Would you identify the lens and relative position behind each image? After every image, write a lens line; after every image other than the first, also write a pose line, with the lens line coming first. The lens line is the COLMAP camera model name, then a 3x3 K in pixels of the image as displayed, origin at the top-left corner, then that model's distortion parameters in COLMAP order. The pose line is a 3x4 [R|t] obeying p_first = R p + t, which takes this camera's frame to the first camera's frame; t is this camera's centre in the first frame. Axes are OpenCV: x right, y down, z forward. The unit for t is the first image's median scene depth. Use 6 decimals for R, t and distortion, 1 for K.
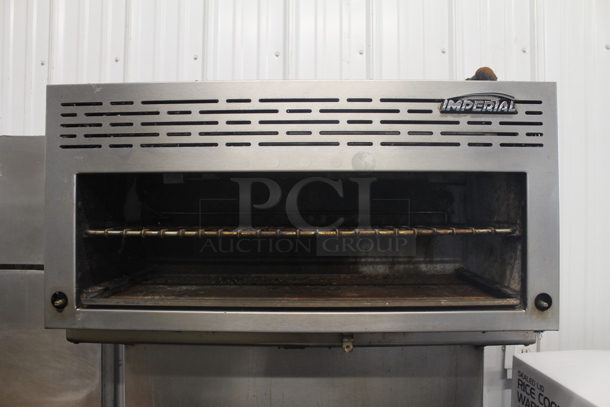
lens RADIAL K [[513.4, 0, 302.2], [0, 513.4, 197.8], [0, 0, 1]] dist [-0.161911, 0.137683]
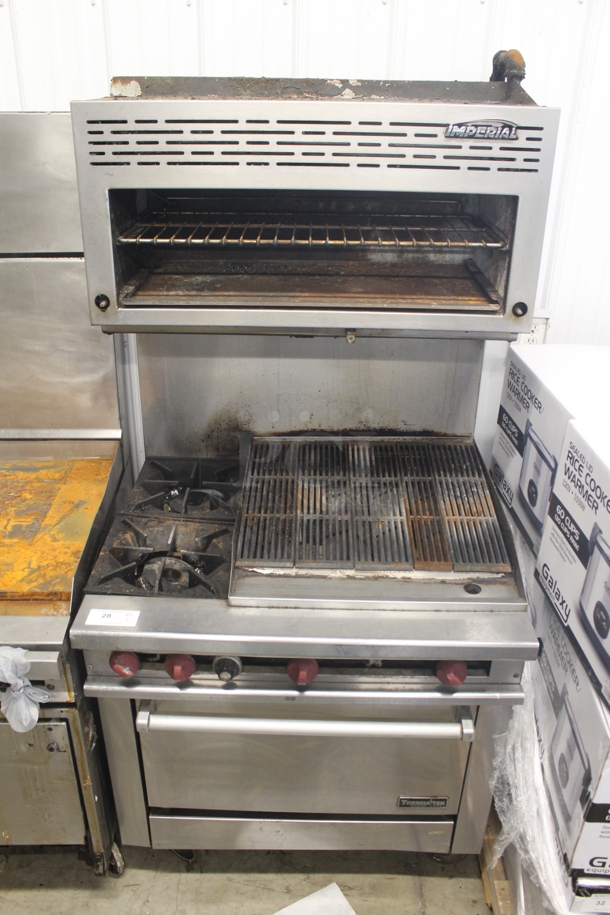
lens RADIAL K [[770.1, 0, 294.6], [0, 770.1, 456.6], [0, 0, 1]] dist [-0.161911, 0.137683]
pose [[0.999915, 0.013008, -0.001202, -0.034721], [-0.010880, 0.880177, 0.474521, -0.308303], [0.007230, -0.474468, 0.880243, -0.697735]]
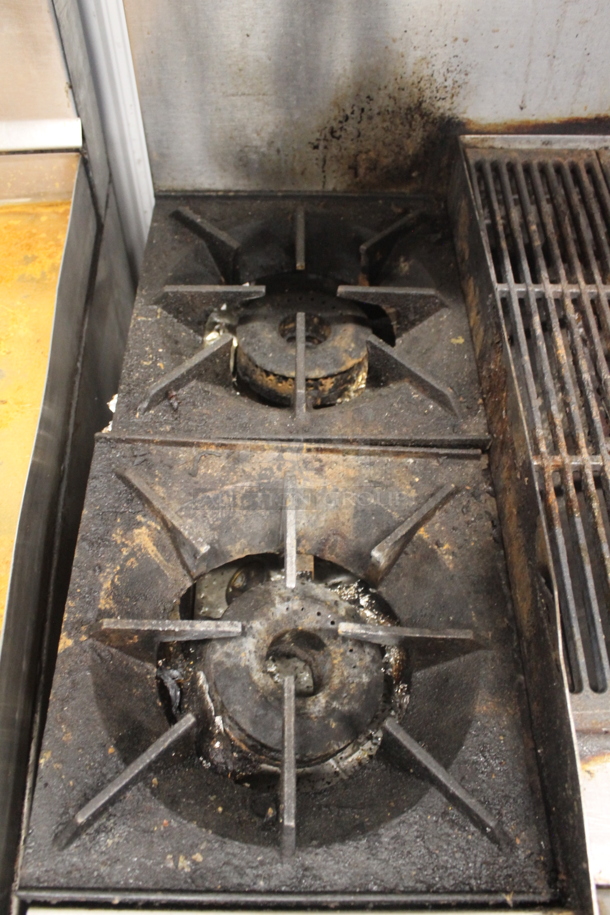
lens RADIAL K [[770.1, 0, 294.6], [0, 770.1, 456.6], [0, 0, 1]] dist [-0.161911, 0.137683]
pose [[0.999911, -0.008818, 0.009967, -0.352144], [-0.003374, 0.556538, 0.830815, 0.278328], [-0.012873, -0.830775, 0.556459, 0.659598]]
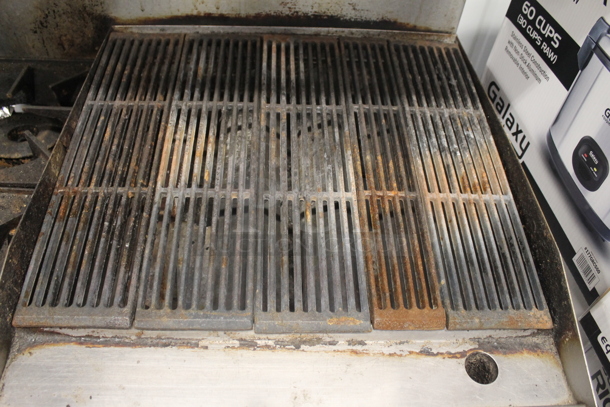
lens RADIAL K [[513.4, 0, 302.2], [0, 513.4, 197.8], [0, 0, 1]] dist [-0.161911, 0.137683]
pose [[0.995334, 0.006310, 0.096283, 0.106422], [-0.076339, 0.661787, 0.745795, 0.233444], [-0.059013, -0.749665, 0.659181, 0.495507]]
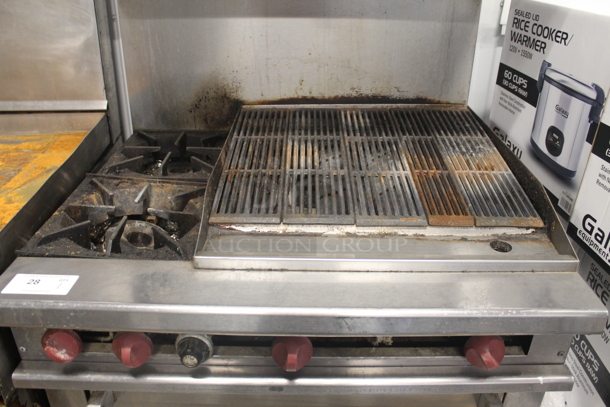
lens RADIAL K [[513.4, 0, 302.2], [0, 513.4, 197.8], [0, 0, 1]] dist [-0.161911, 0.137683]
pose [[0.999840, 0.003870, 0.017469, -0.011676], [-0.011654, 0.881691, 0.471684, 0.278400], [-0.013577, -0.471812, 0.881595, -0.065829]]
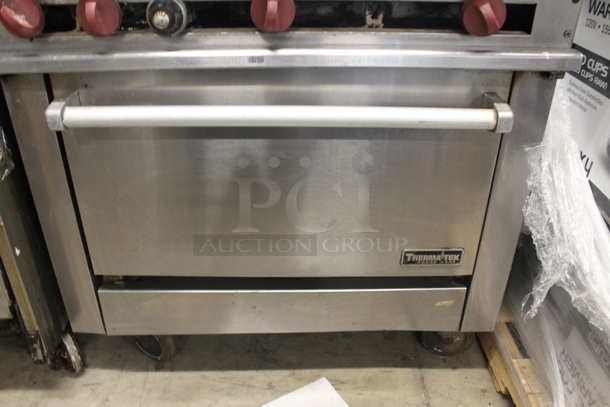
lens RADIAL K [[513.4, 0, 302.2], [0, 513.4, 197.8], [0, 0, 1]] dist [-0.161911, 0.137683]
pose [[0.999655, -0.006855, 0.025361, 0.010879], [-0.007067, 0.859609, 0.510904, 0.761131], [-0.025303, -0.510906, 0.859264, -0.251682]]
